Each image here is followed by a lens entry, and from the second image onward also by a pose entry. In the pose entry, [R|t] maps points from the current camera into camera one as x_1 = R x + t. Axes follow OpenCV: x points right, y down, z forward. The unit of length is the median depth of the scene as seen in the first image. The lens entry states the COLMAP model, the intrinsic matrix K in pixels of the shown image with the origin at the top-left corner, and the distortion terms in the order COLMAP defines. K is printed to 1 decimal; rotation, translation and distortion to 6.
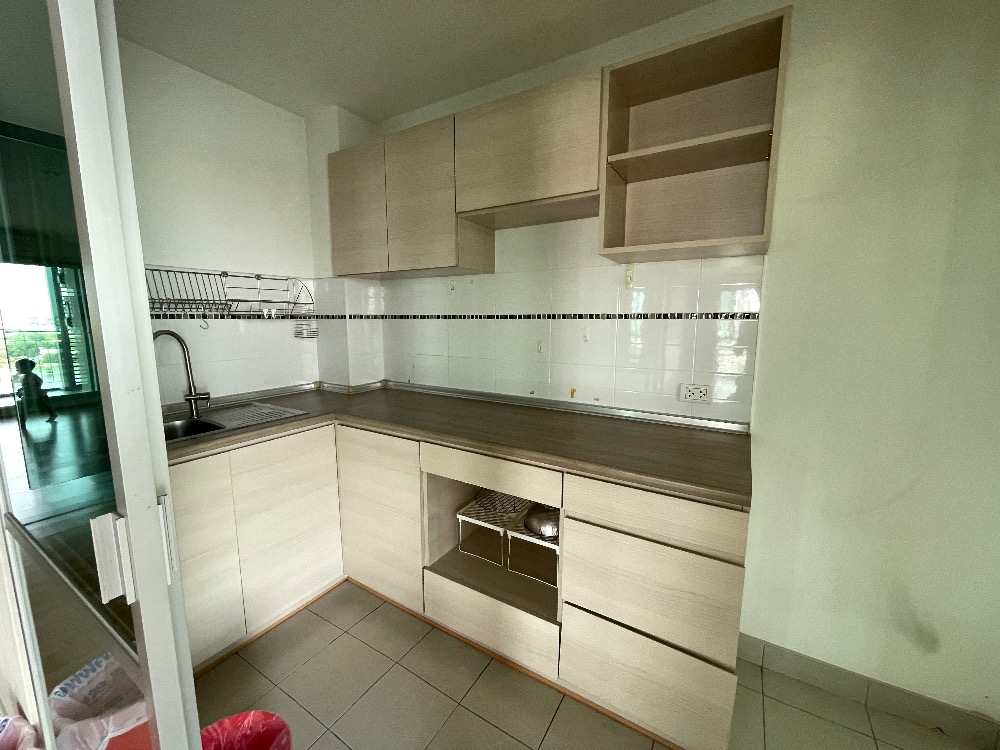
lens RADIAL K [[406.1, 0, 496.0], [0, 406.1, 373.7], [0, 0, 1]] dist [0.000344, 0.000122]
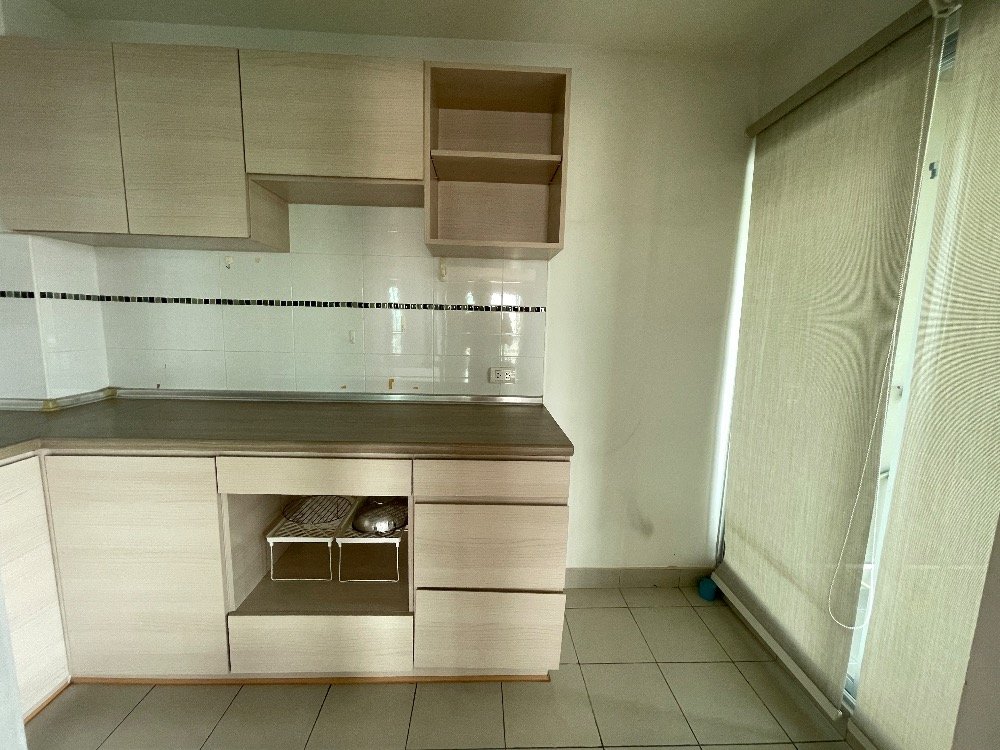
lens RADIAL K [[406.1, 0, 496.0], [0, 406.1, 373.7], [0, 0, 1]] dist [0.000344, 0.000122]
pose [[0.829445, -0.053413, 0.556029, -0.160850], [0.051643, 0.998487, 0.018880, 0.020034], [-0.556197, 0.013055, 0.830948, 0.043983]]
